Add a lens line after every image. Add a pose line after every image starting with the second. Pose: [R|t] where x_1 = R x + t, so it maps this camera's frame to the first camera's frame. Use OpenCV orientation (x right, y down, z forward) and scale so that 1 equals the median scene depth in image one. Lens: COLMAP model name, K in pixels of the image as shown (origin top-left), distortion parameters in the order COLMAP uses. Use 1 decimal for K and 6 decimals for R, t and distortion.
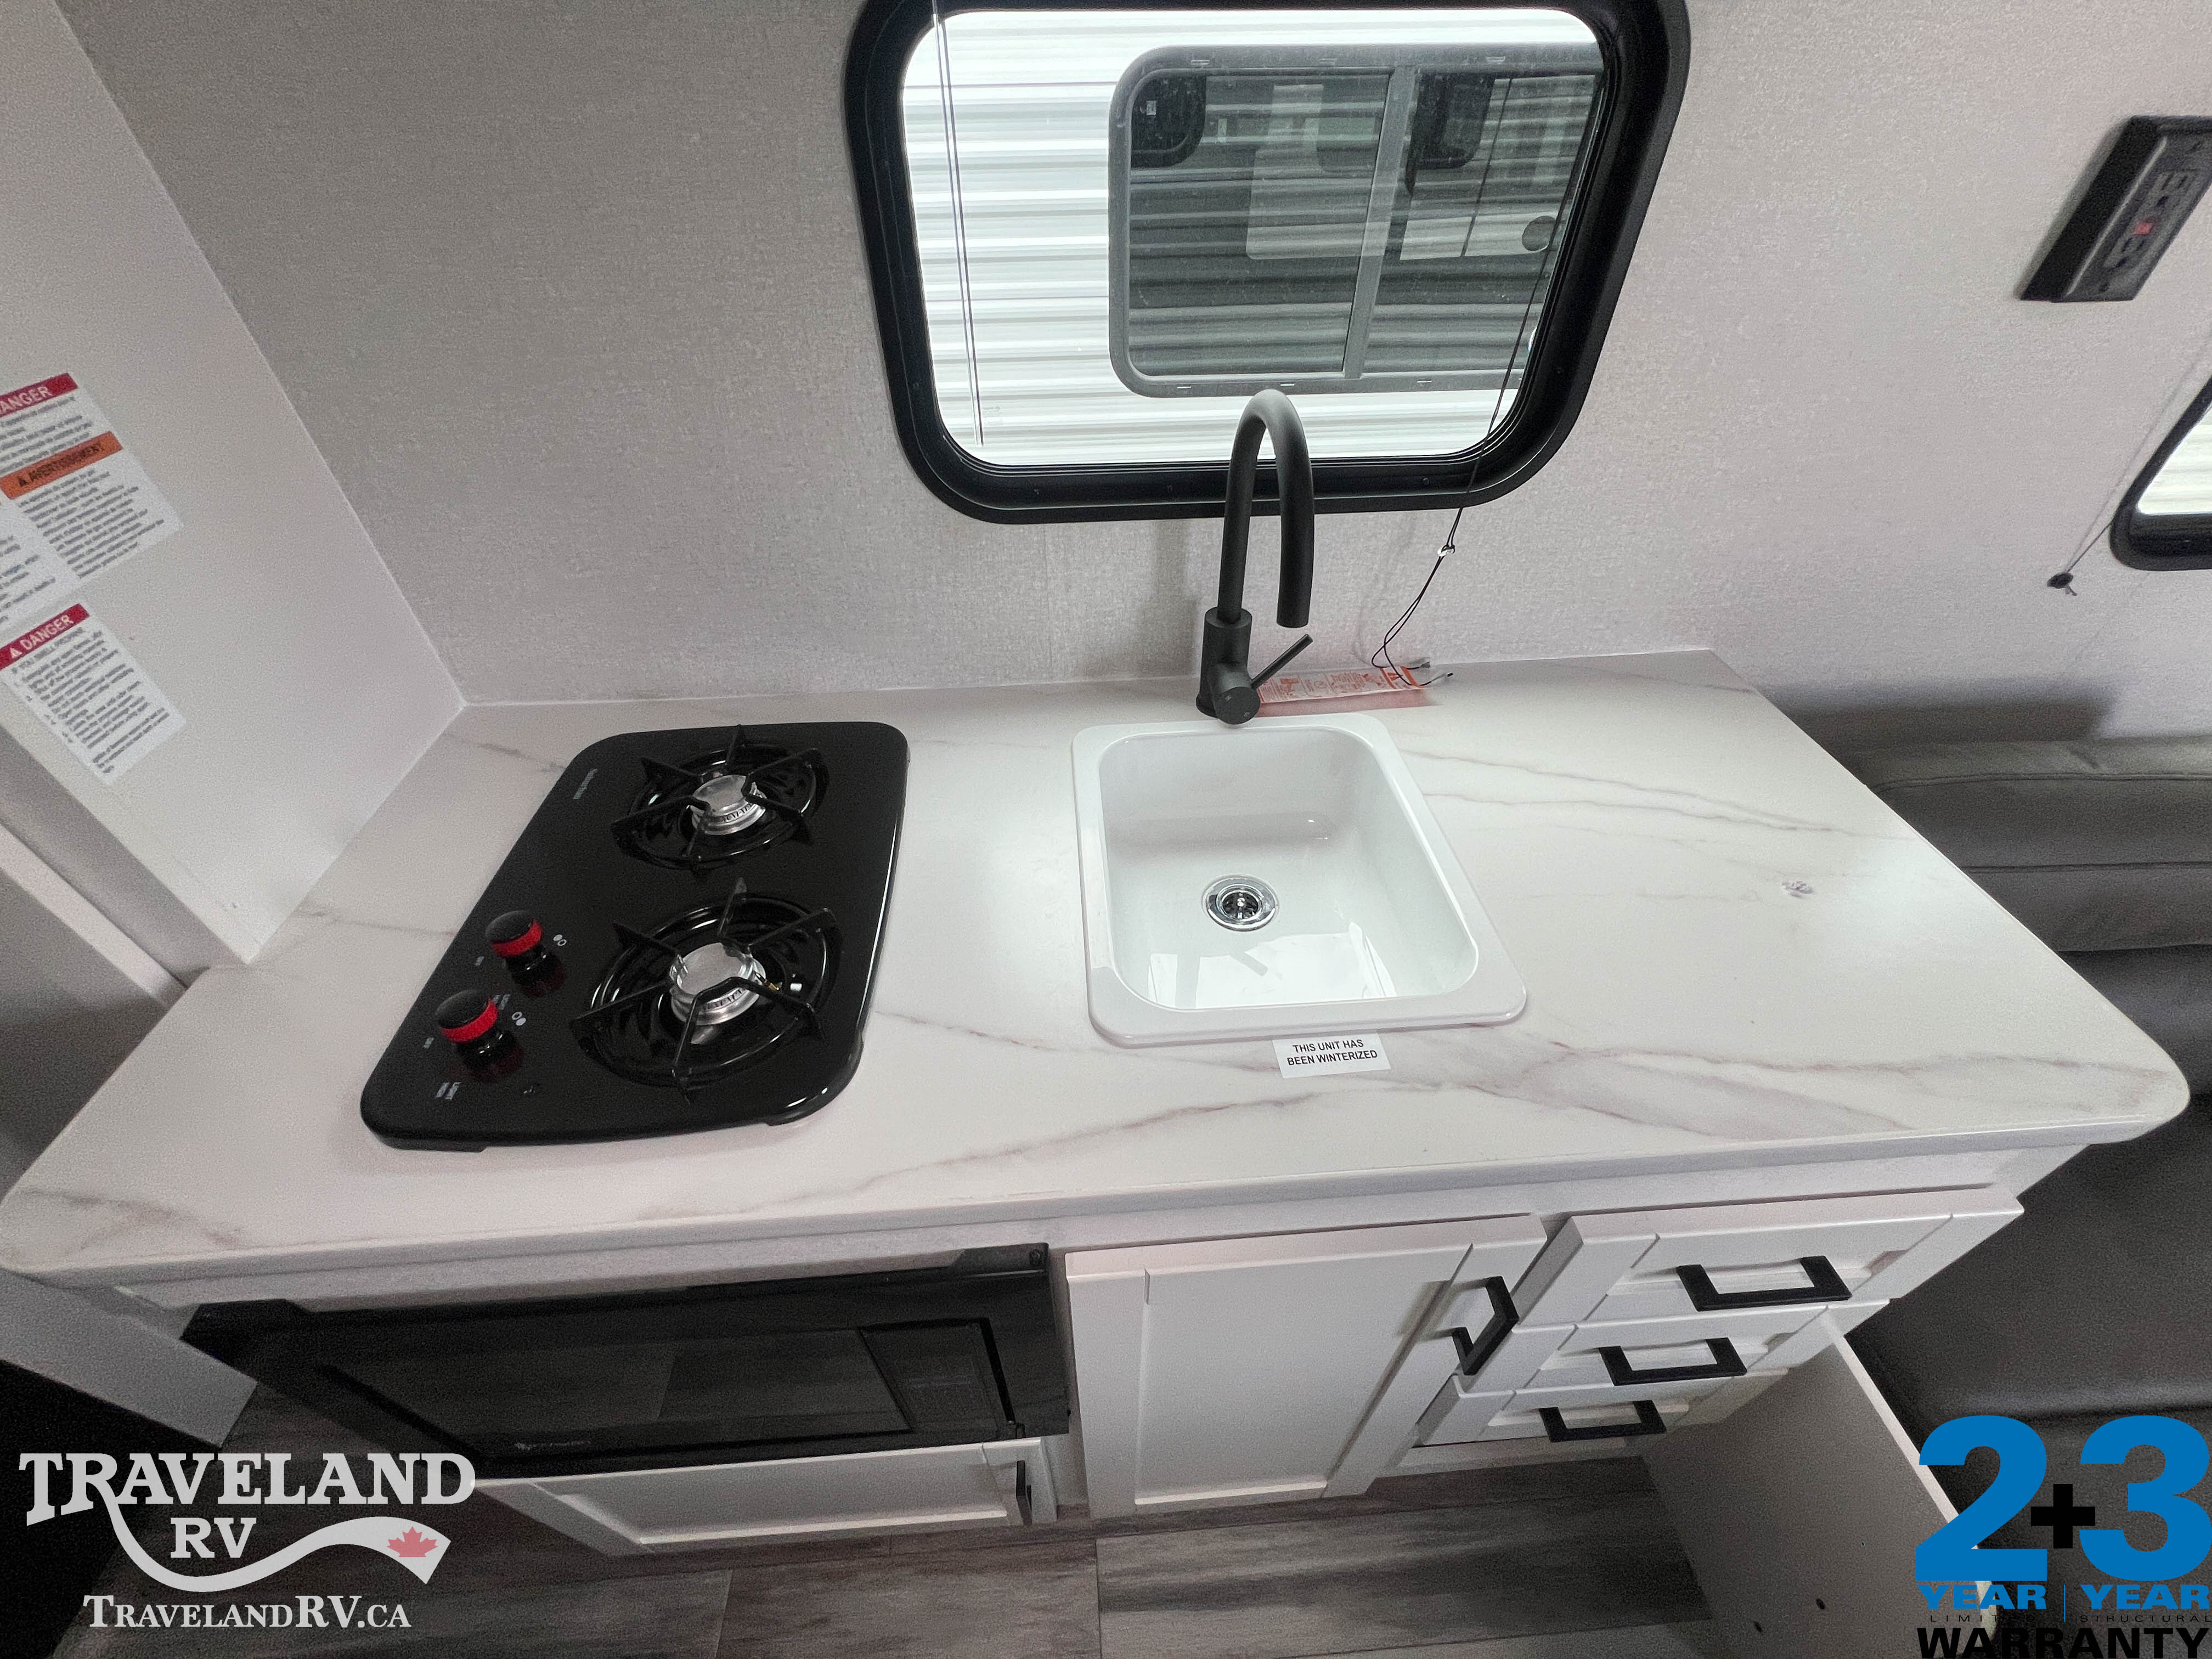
lens RADIAL K [[883.6, 0, 1105.0], [0, 883.6, 827.8], [0, 0, 1]] dist [-0.002736, 0.000569]
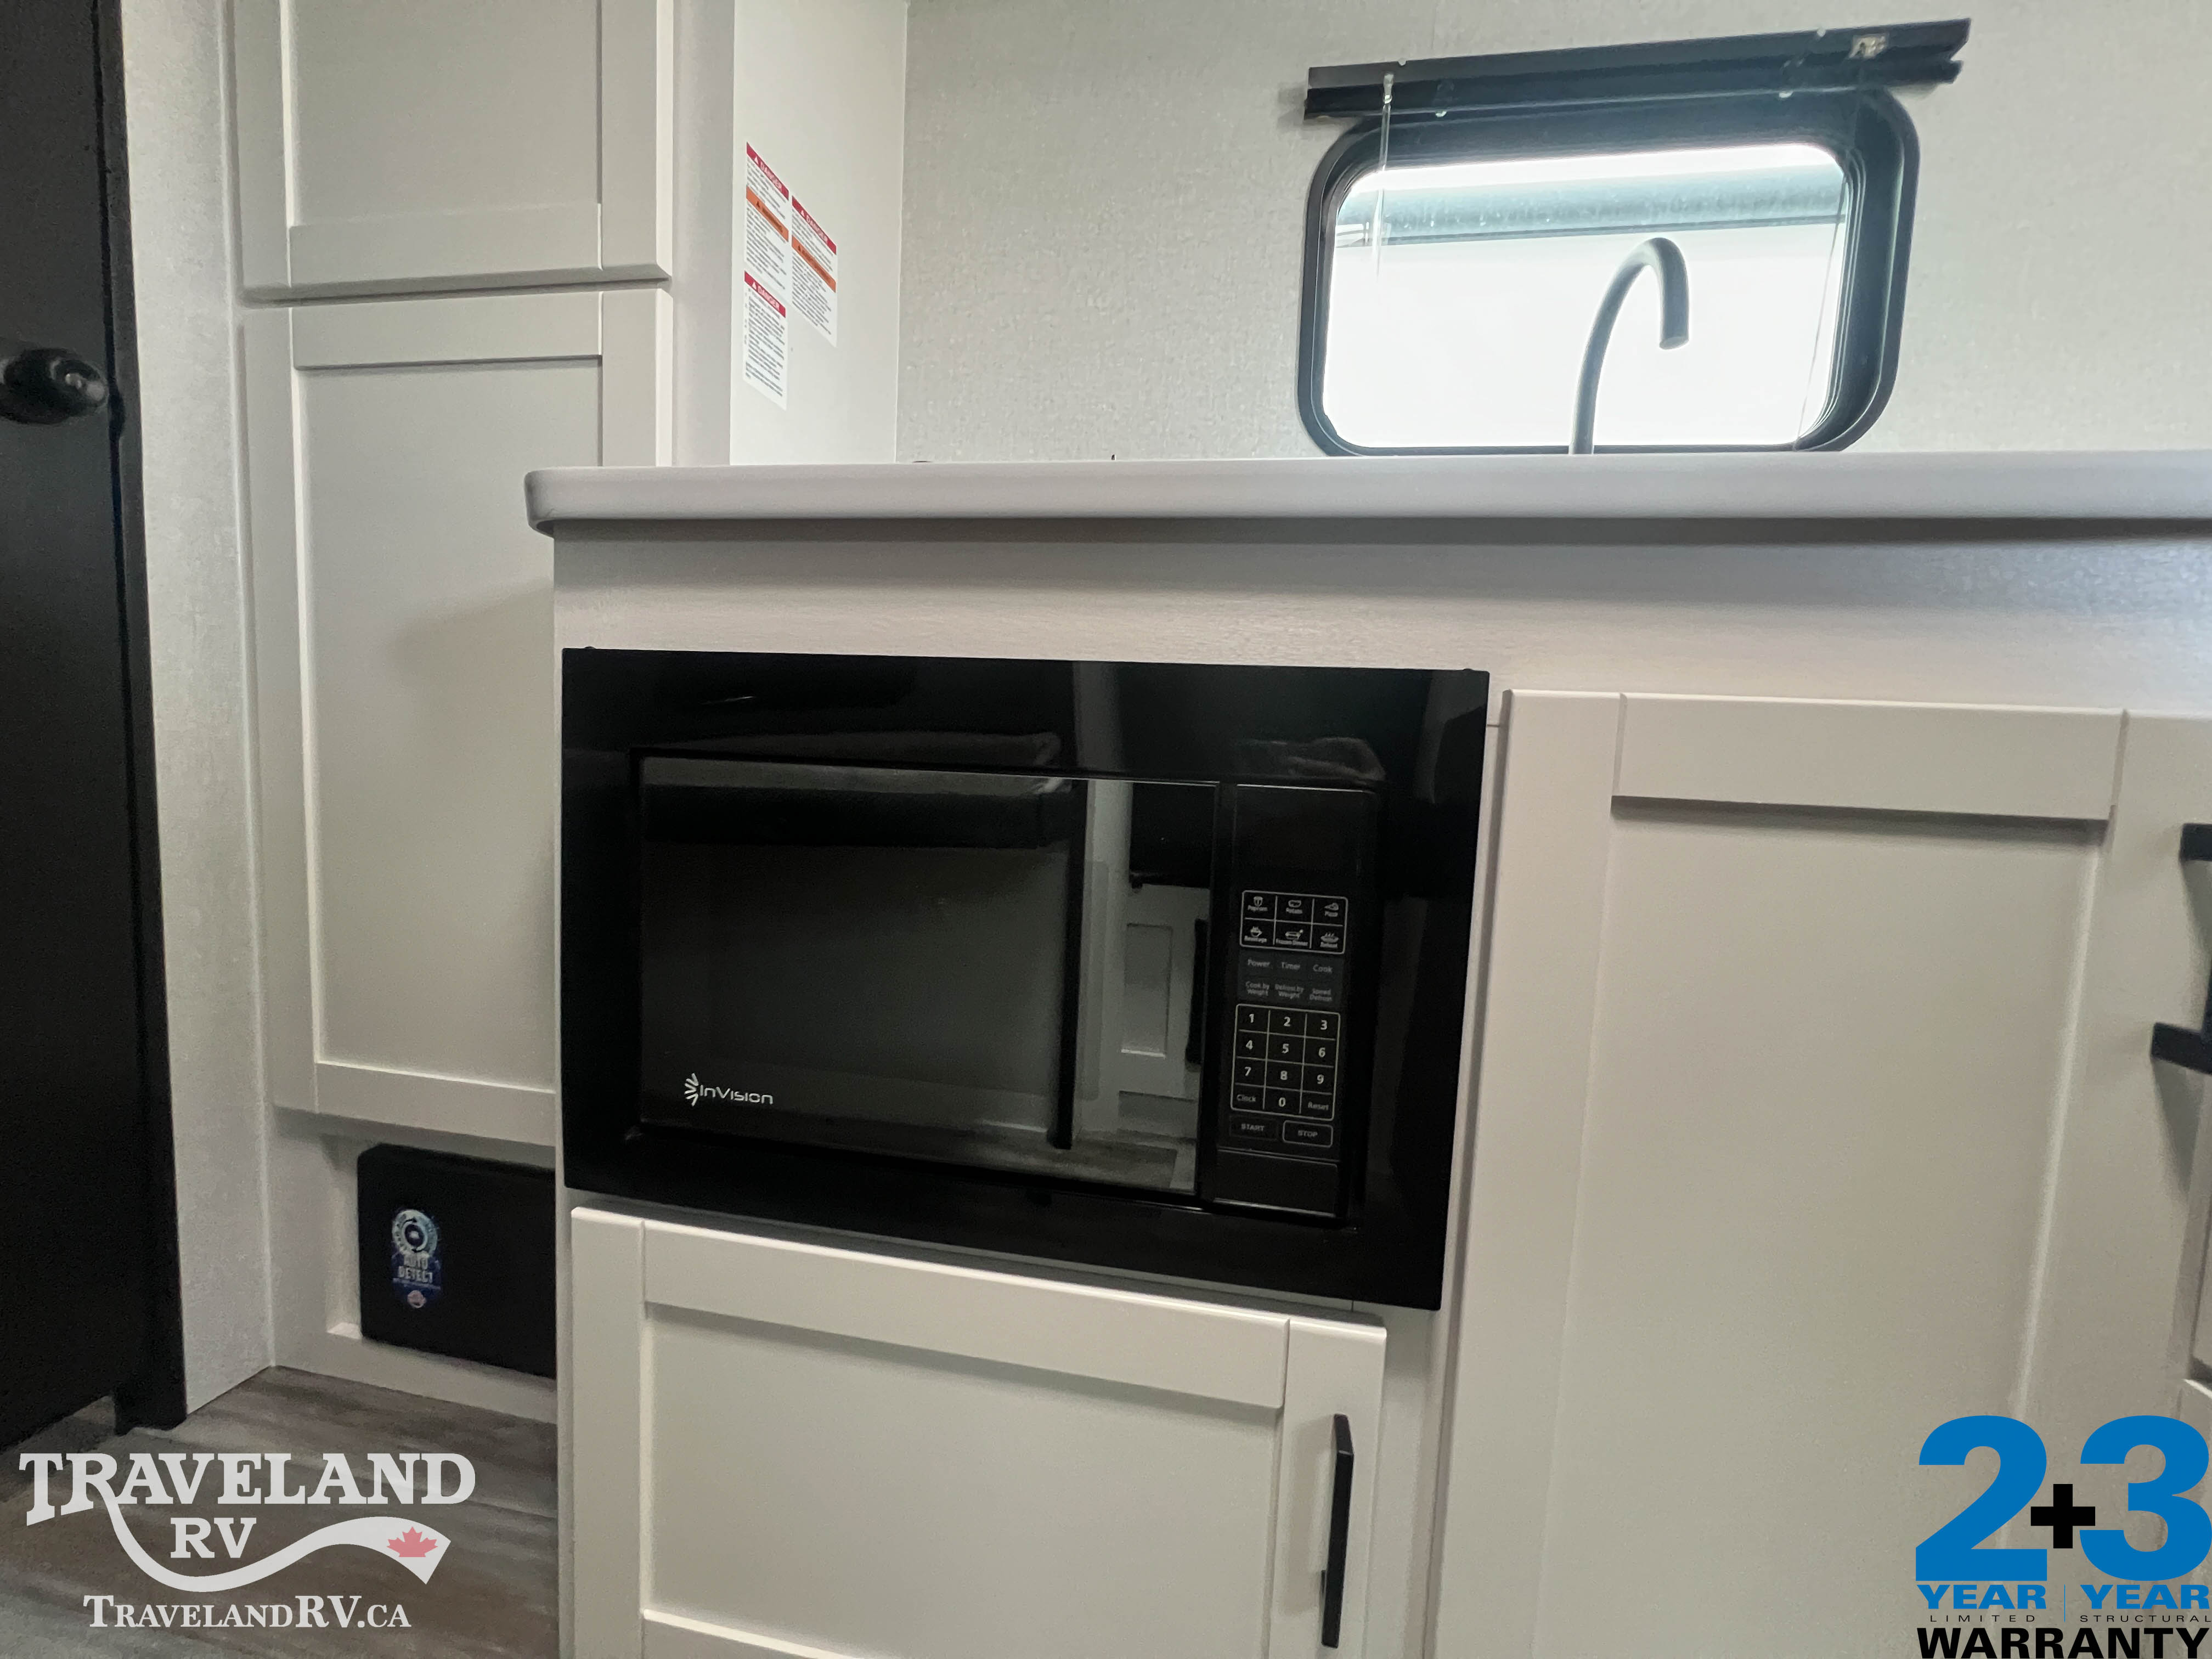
lens RADIAL K [[888.8, 0, 1105.7], [0, 888.8, 827.0], [0, 0, 1]] dist [-0.006073, 0.000840]
pose [[0.970676, 0.075233, -0.228314, -0.149099], [-0.198148, 0.788148, -0.582718, 0.824257], [0.136105, 0.610871, 0.779944, 0.293750]]
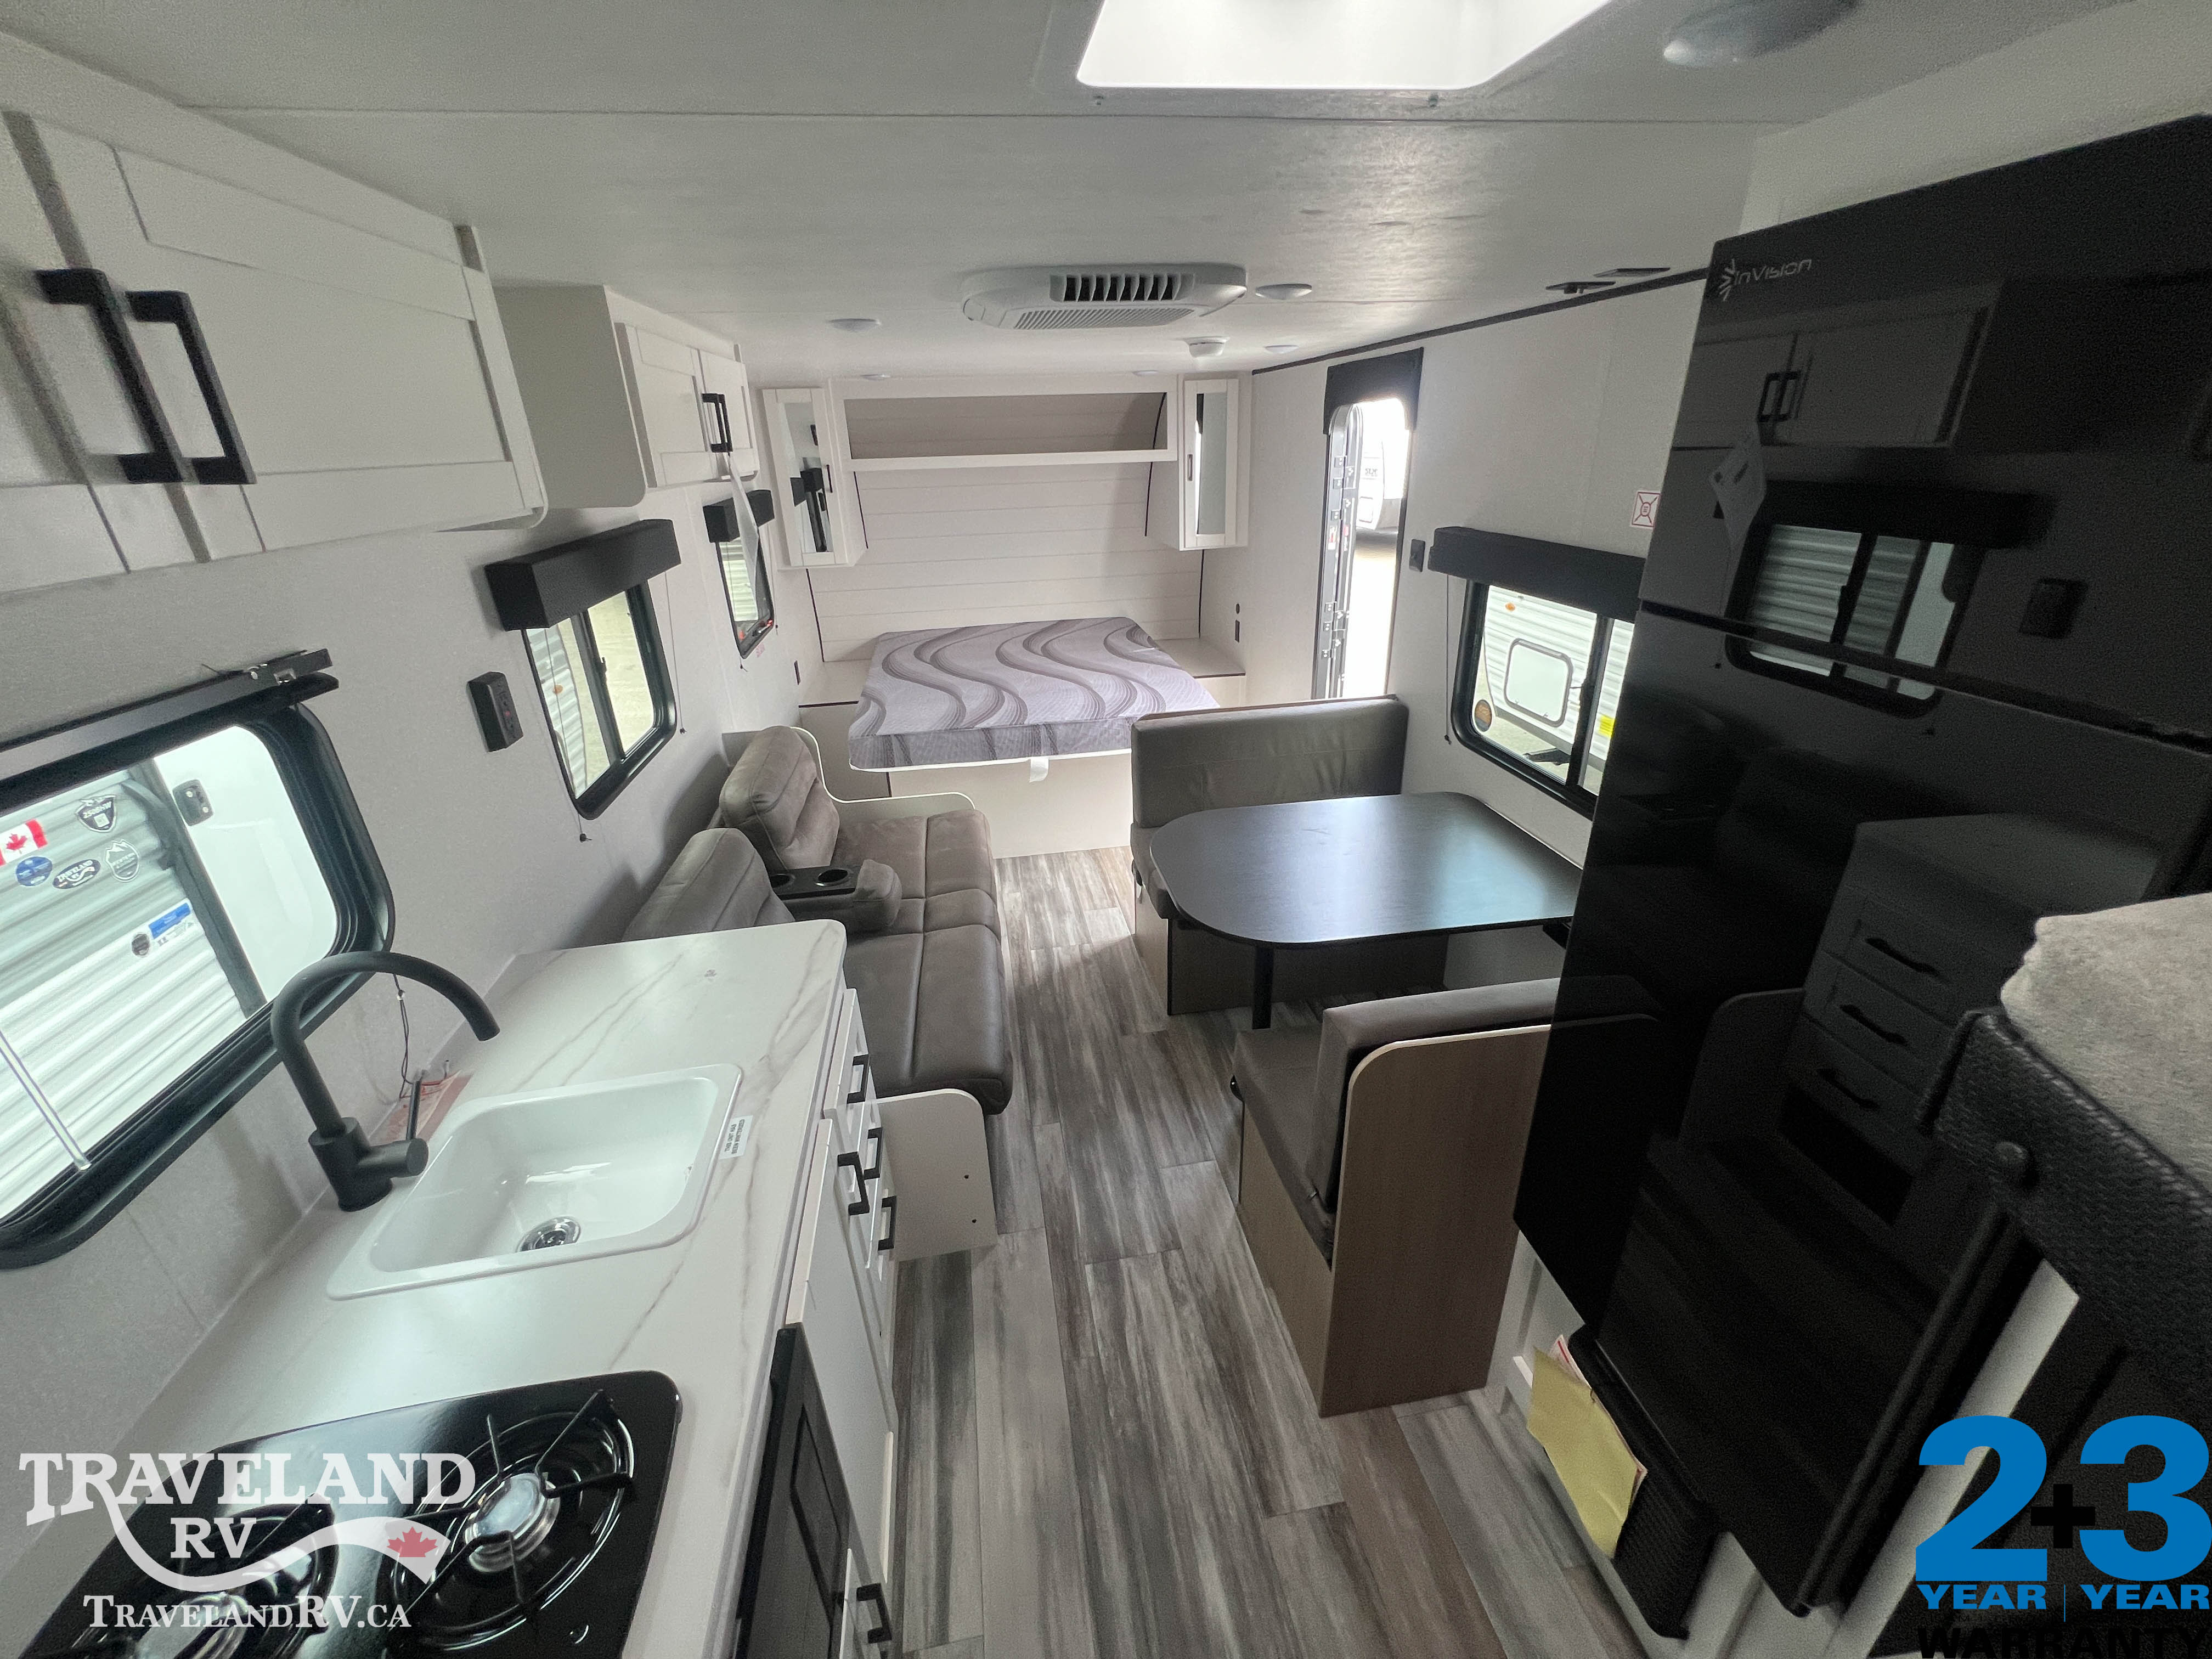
lens RADIAL K [[883.6, 0, 1098.2], [0, 883.6, 827.7], [0, 0, 1]] dist [-0.002736, 0.000569]
pose [[-0.094428, -0.391912, 0.915144, -0.910191], [0.692453, 0.634596, 0.343217, -0.195385], [-0.715257, 0.666103, 0.211456, -0.277454]]
